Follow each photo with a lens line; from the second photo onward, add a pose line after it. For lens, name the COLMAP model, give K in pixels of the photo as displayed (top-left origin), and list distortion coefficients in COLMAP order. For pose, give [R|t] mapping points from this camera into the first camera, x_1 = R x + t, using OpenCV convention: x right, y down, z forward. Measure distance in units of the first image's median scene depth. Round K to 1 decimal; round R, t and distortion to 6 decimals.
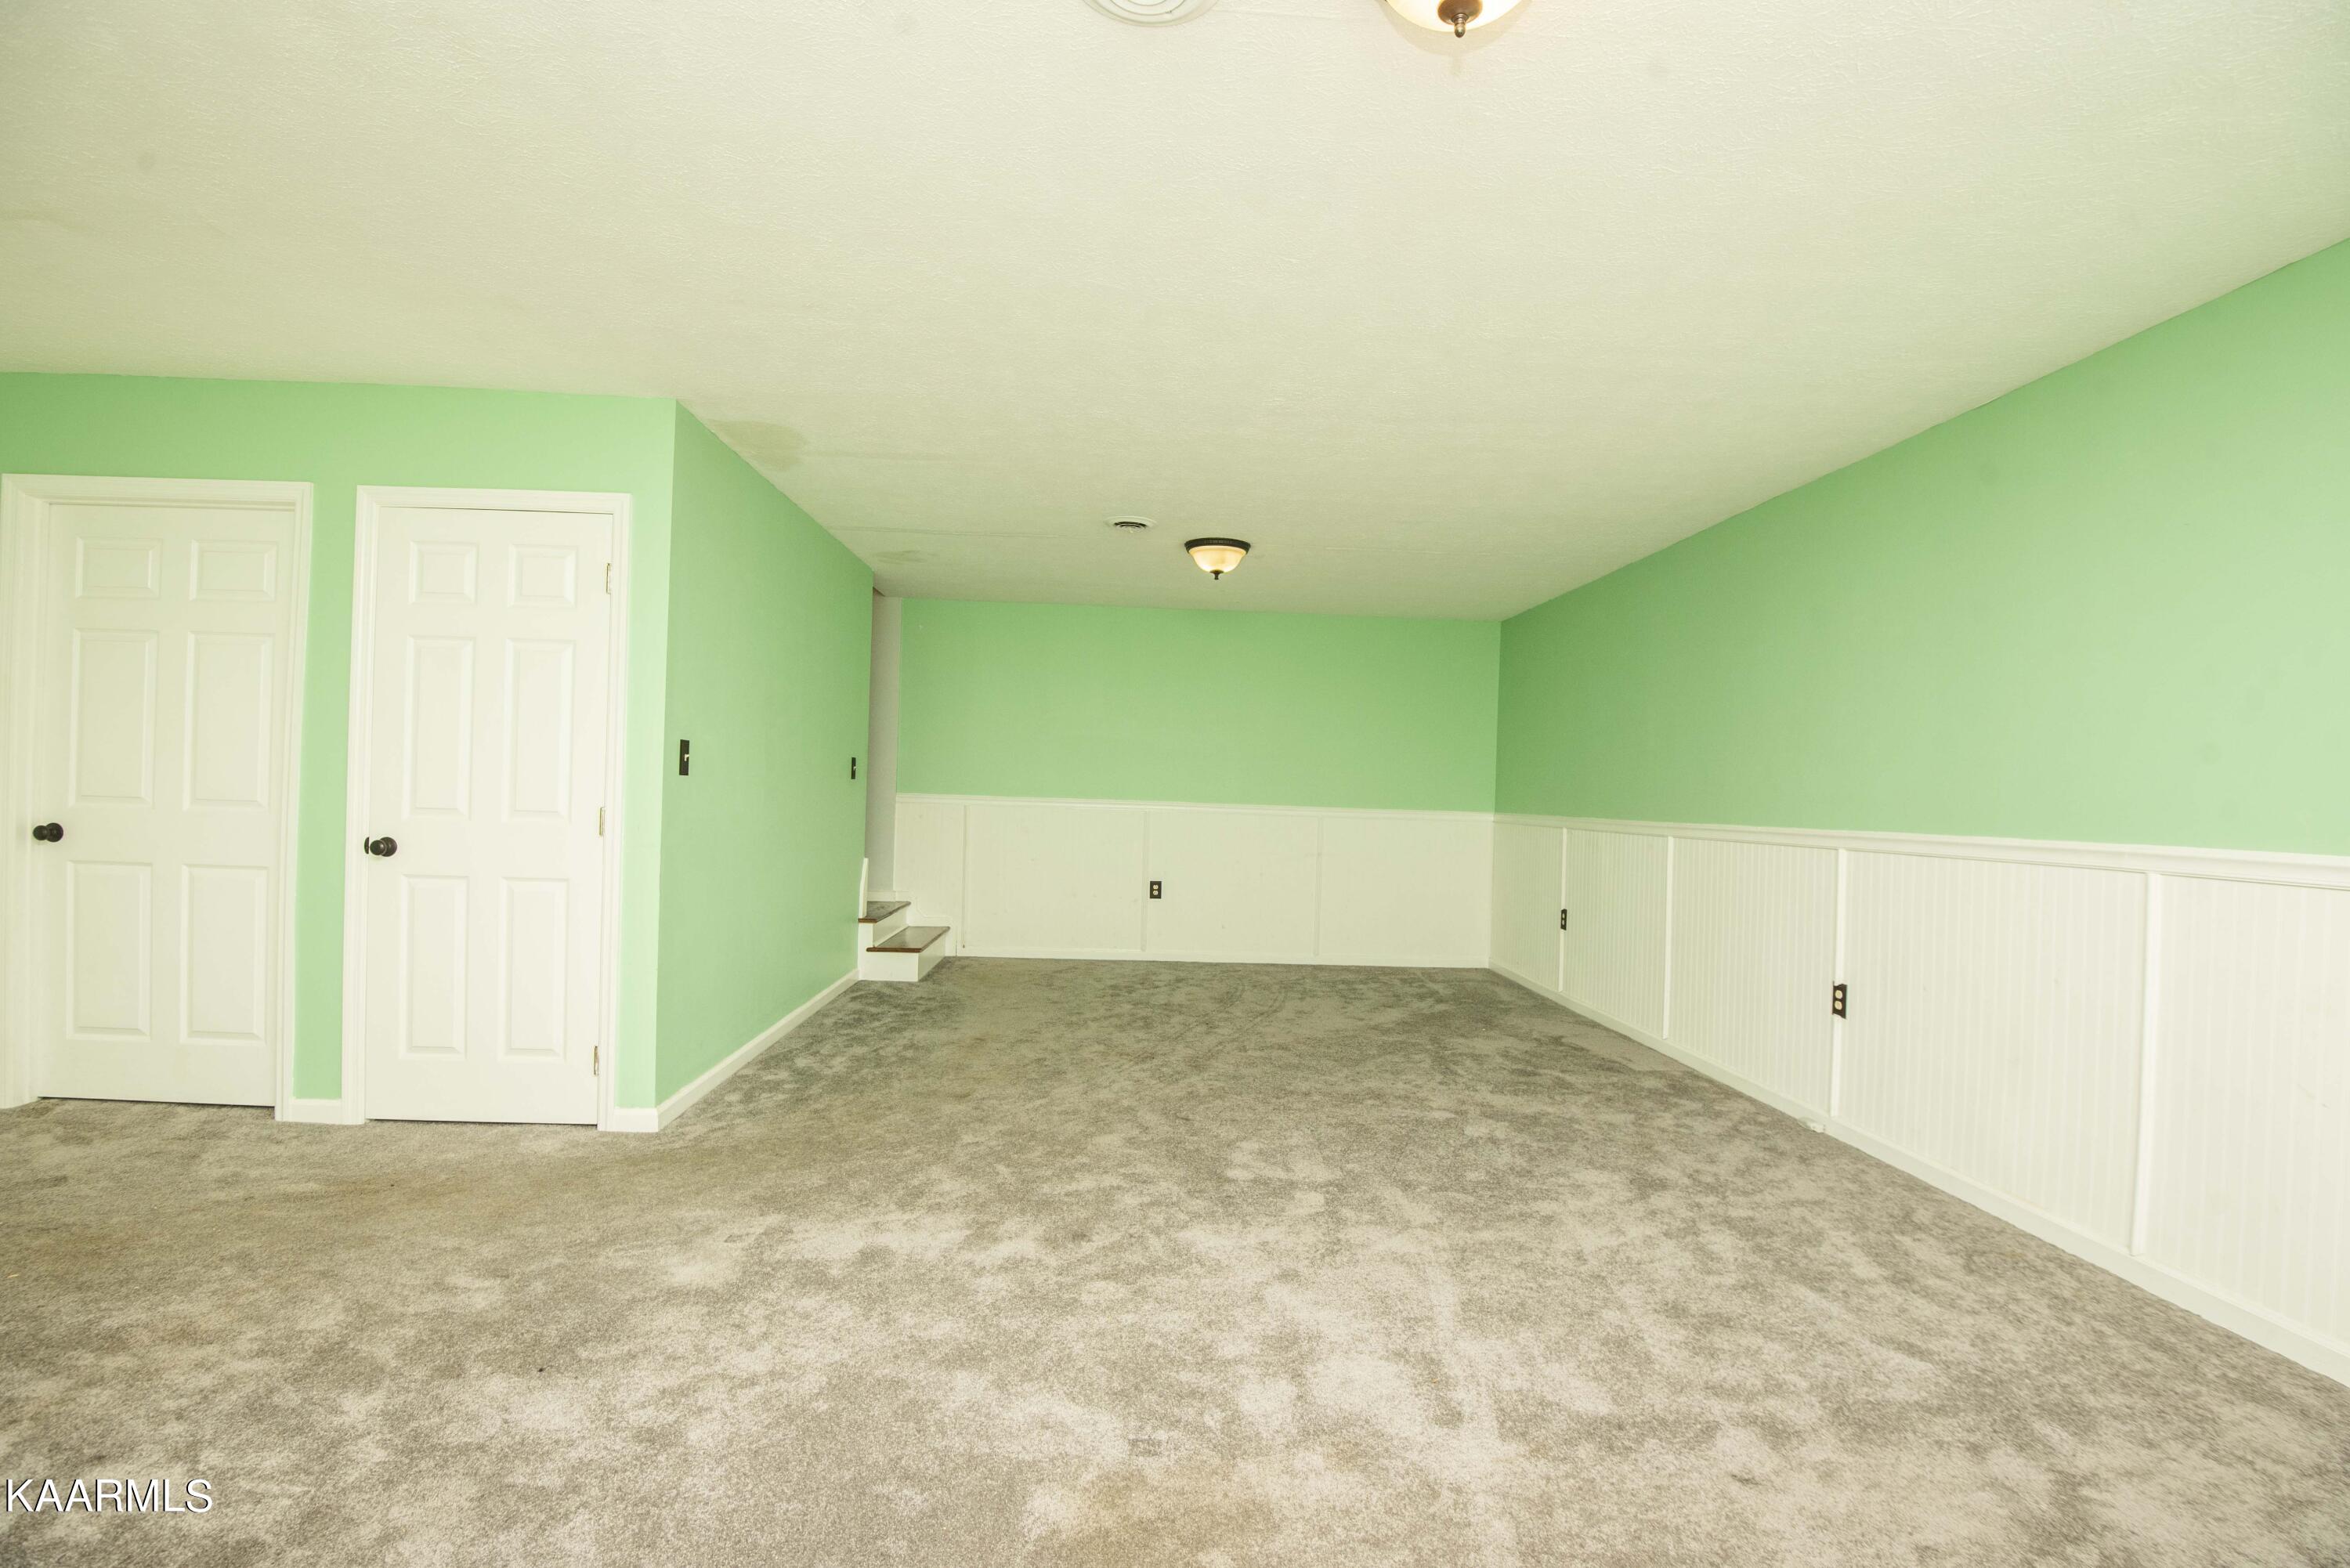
lens RADIAL K [[1079.6, 0, 1188.0], [0, 1079.6, 788.0], [0, 0, 1]] dist [-0.001395, -0.024378]
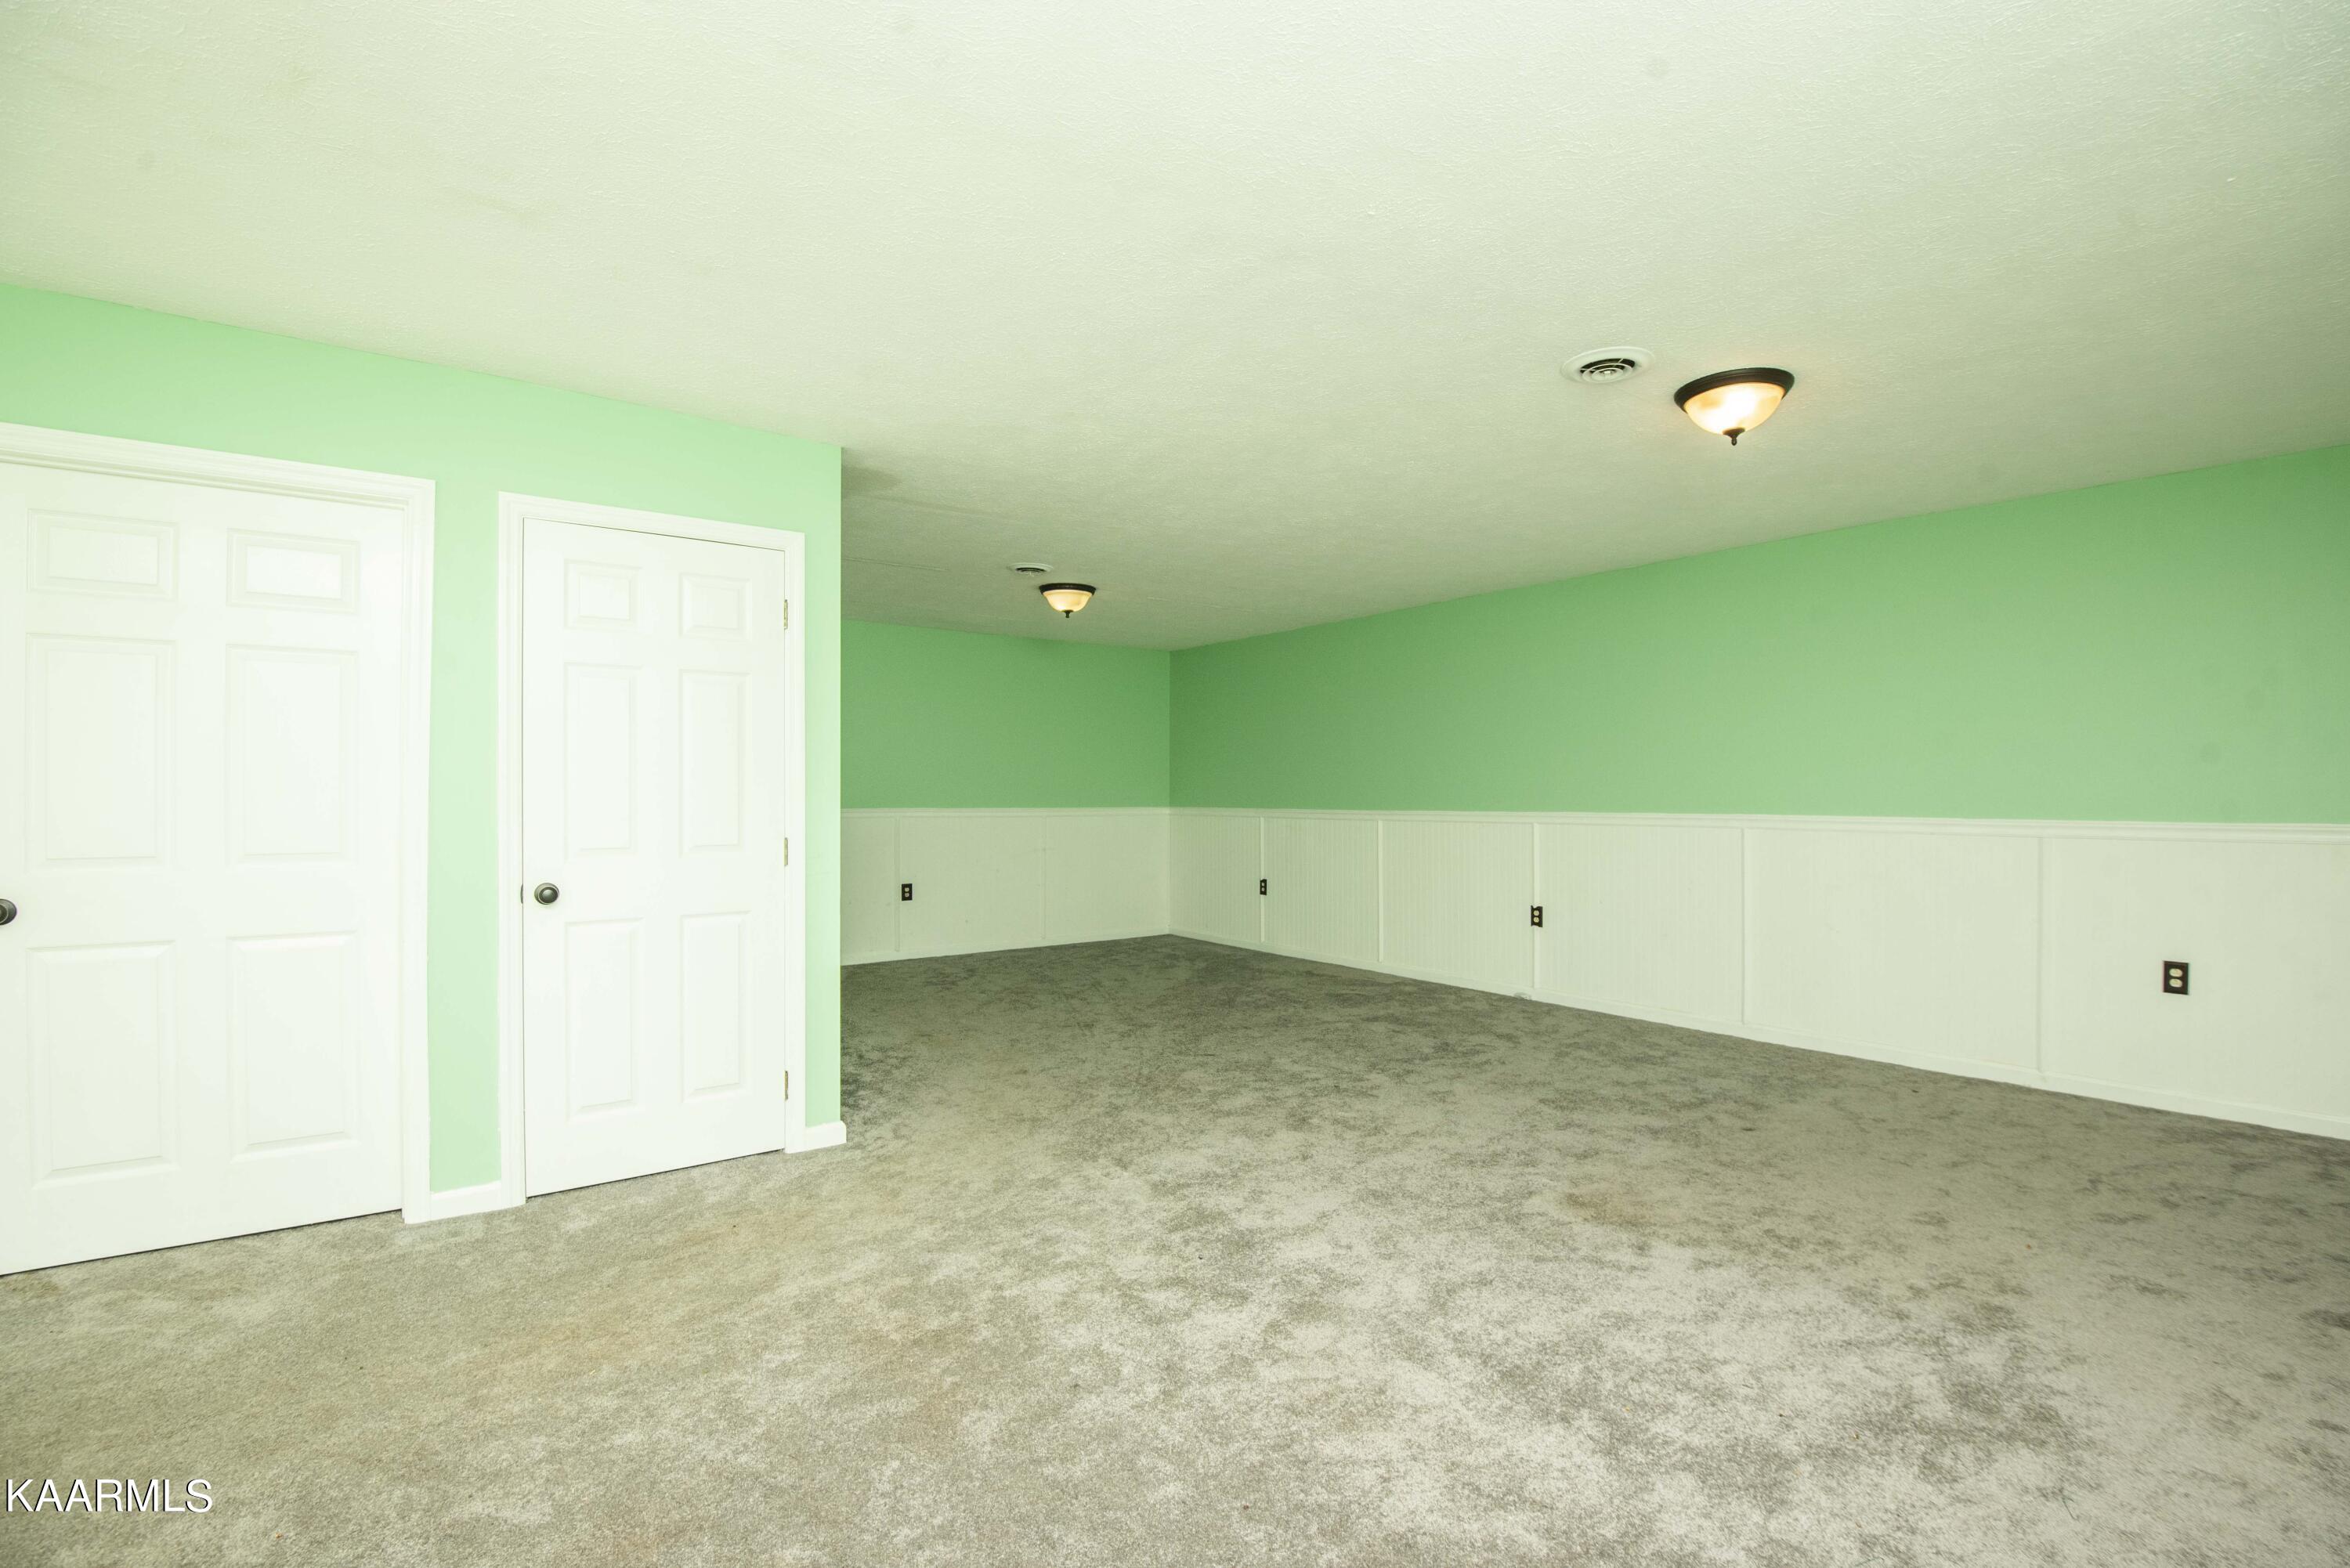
lens RADIAL K [[1079.6, 0, 1188.0], [0, 1079.6, 788.0], [0, 0, 1]] dist [-0.001395, -0.024378]
pose [[0.829011, -0.027030, 0.558578, -0.747004], [0.022088, 0.999634, 0.015592, -0.034658], [-0.558795, -0.000589, 0.829305, -0.060141]]
